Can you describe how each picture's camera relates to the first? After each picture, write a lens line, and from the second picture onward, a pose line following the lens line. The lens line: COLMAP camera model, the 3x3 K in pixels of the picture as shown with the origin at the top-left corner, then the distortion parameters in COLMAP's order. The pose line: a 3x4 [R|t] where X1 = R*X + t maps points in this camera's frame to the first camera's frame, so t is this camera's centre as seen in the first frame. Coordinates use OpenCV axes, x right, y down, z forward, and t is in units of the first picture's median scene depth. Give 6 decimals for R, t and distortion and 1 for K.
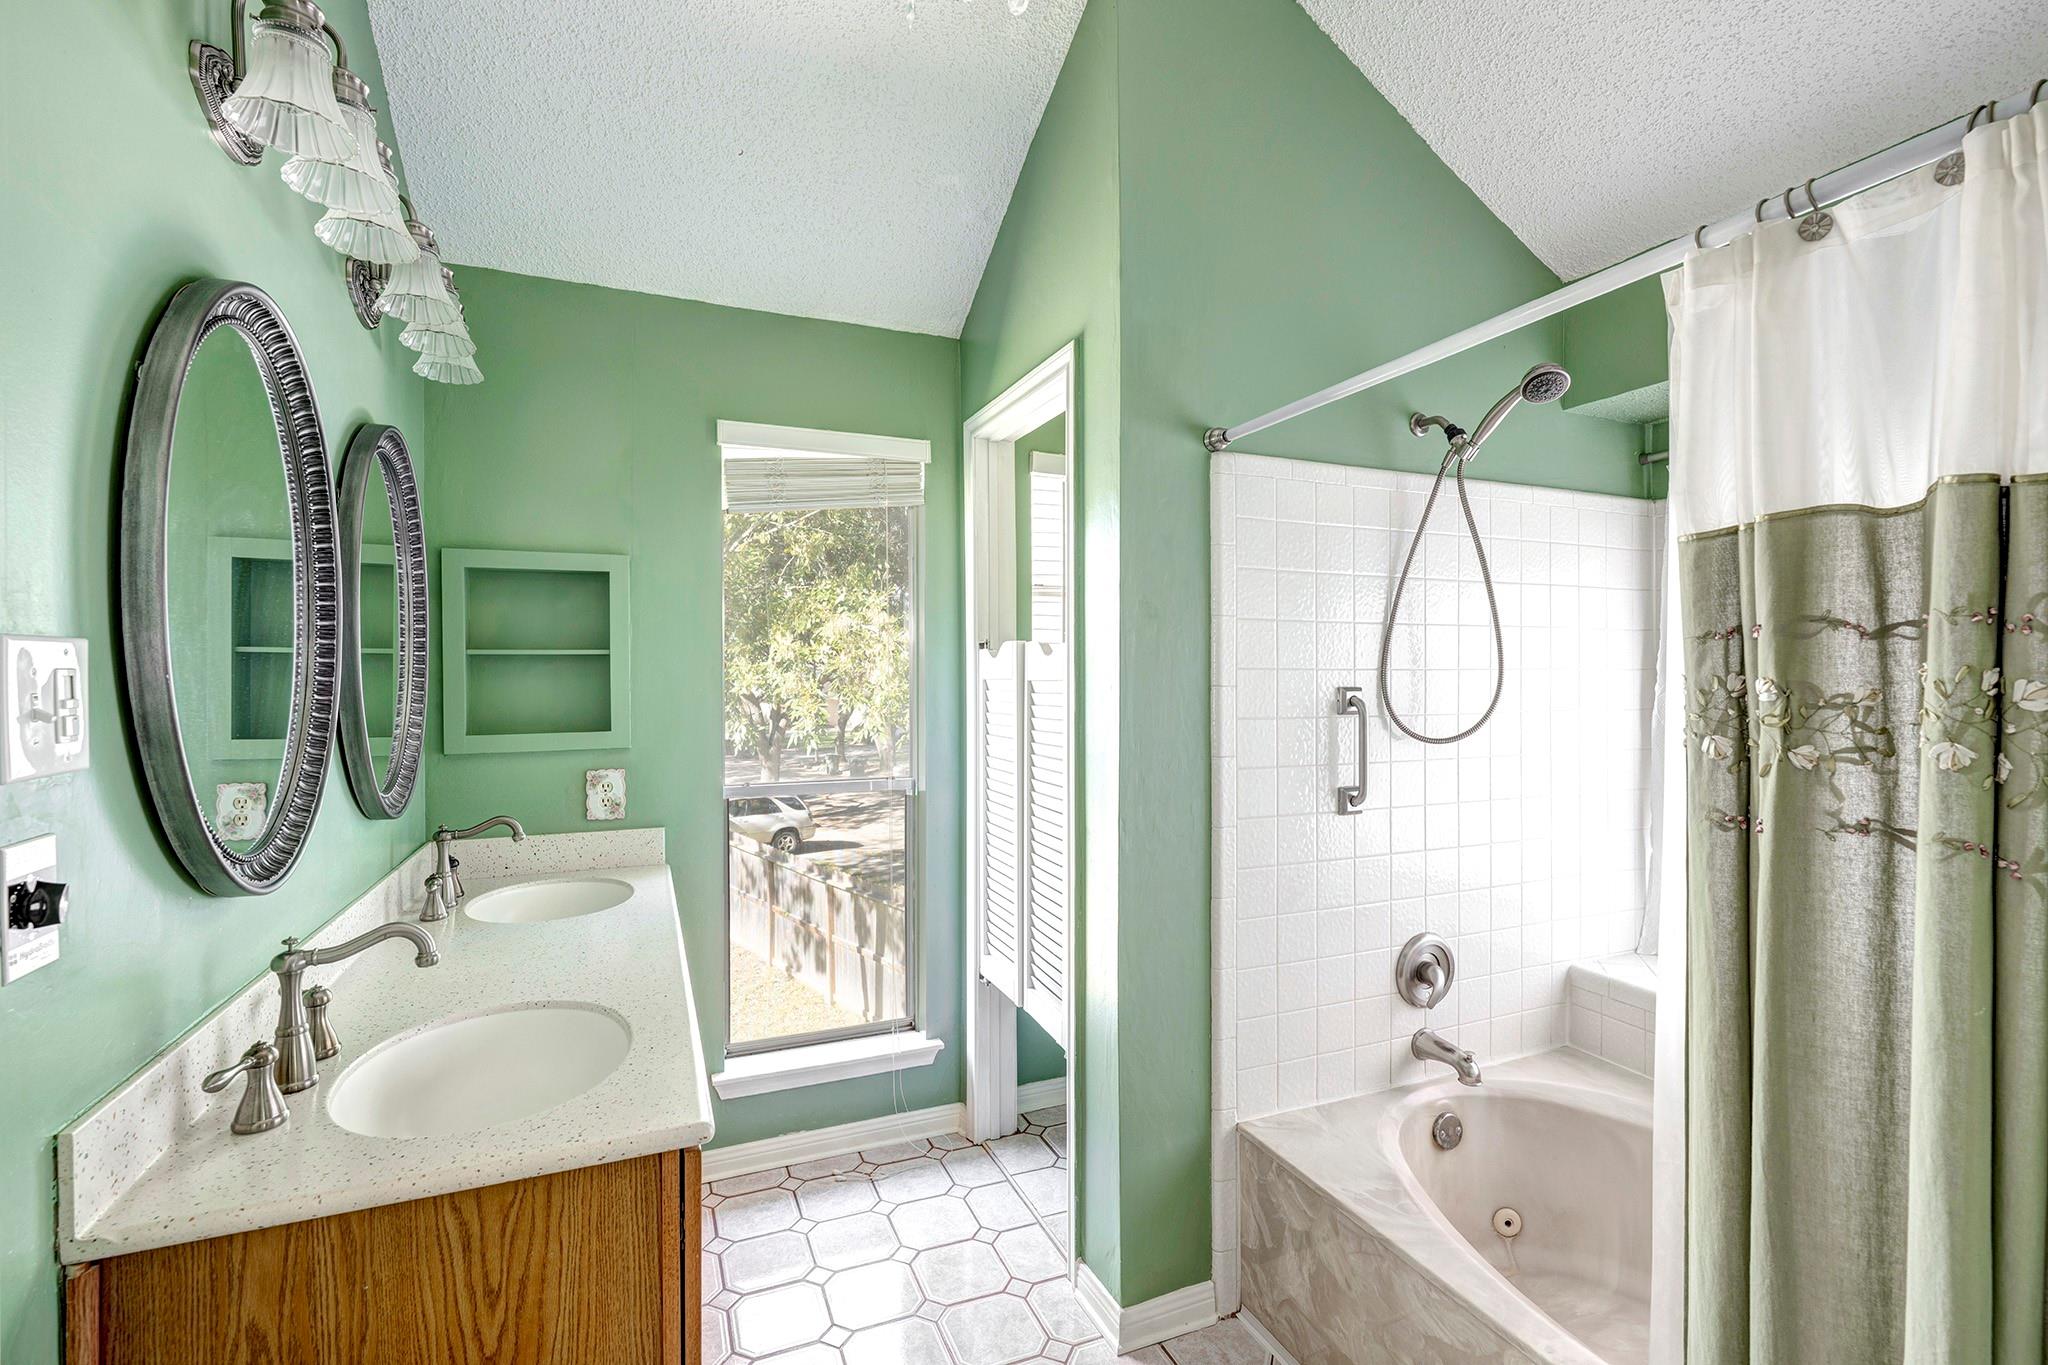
lens RADIAL K [[918.6, 0, 1021.9], [0, 918.6, 675.7], [0, 0, 1]] dist [-0.003618, 0.000222]
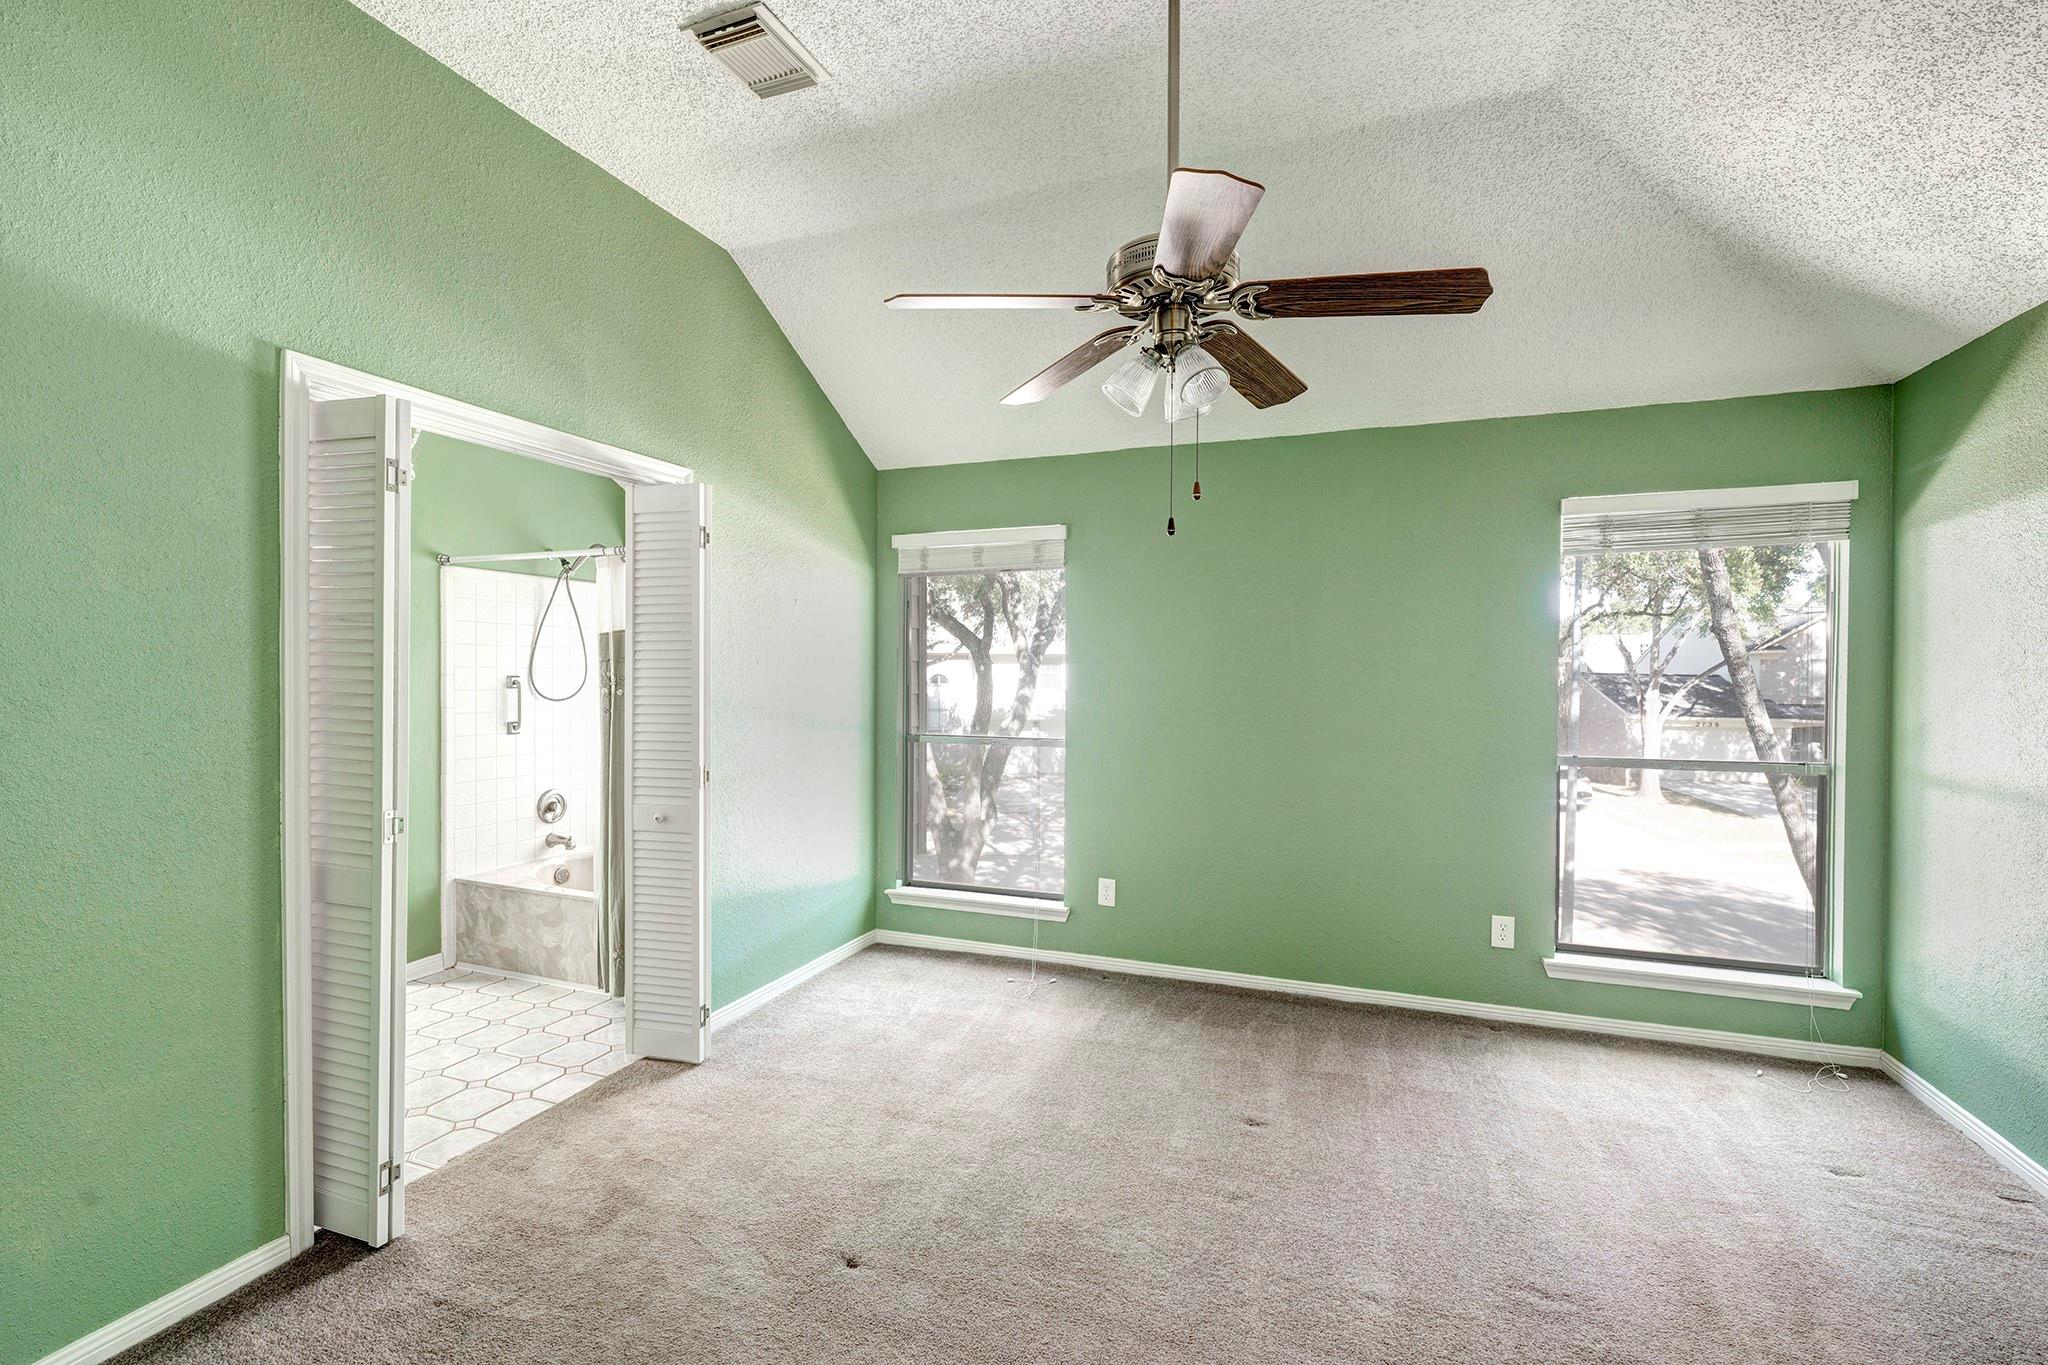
lens RADIAL K [[918.6, 0, 1025.0], [0, 918.6, 677.7], [0, 0, 1]] dist [-0.003618, 0.000222]
pose [[0.695696, -0.000730, 0.718335, -0.358713], [-0.004904, 0.999971, 0.005765, -0.000833], [-0.718319, -0.007534, 0.695673, -1.374915]]
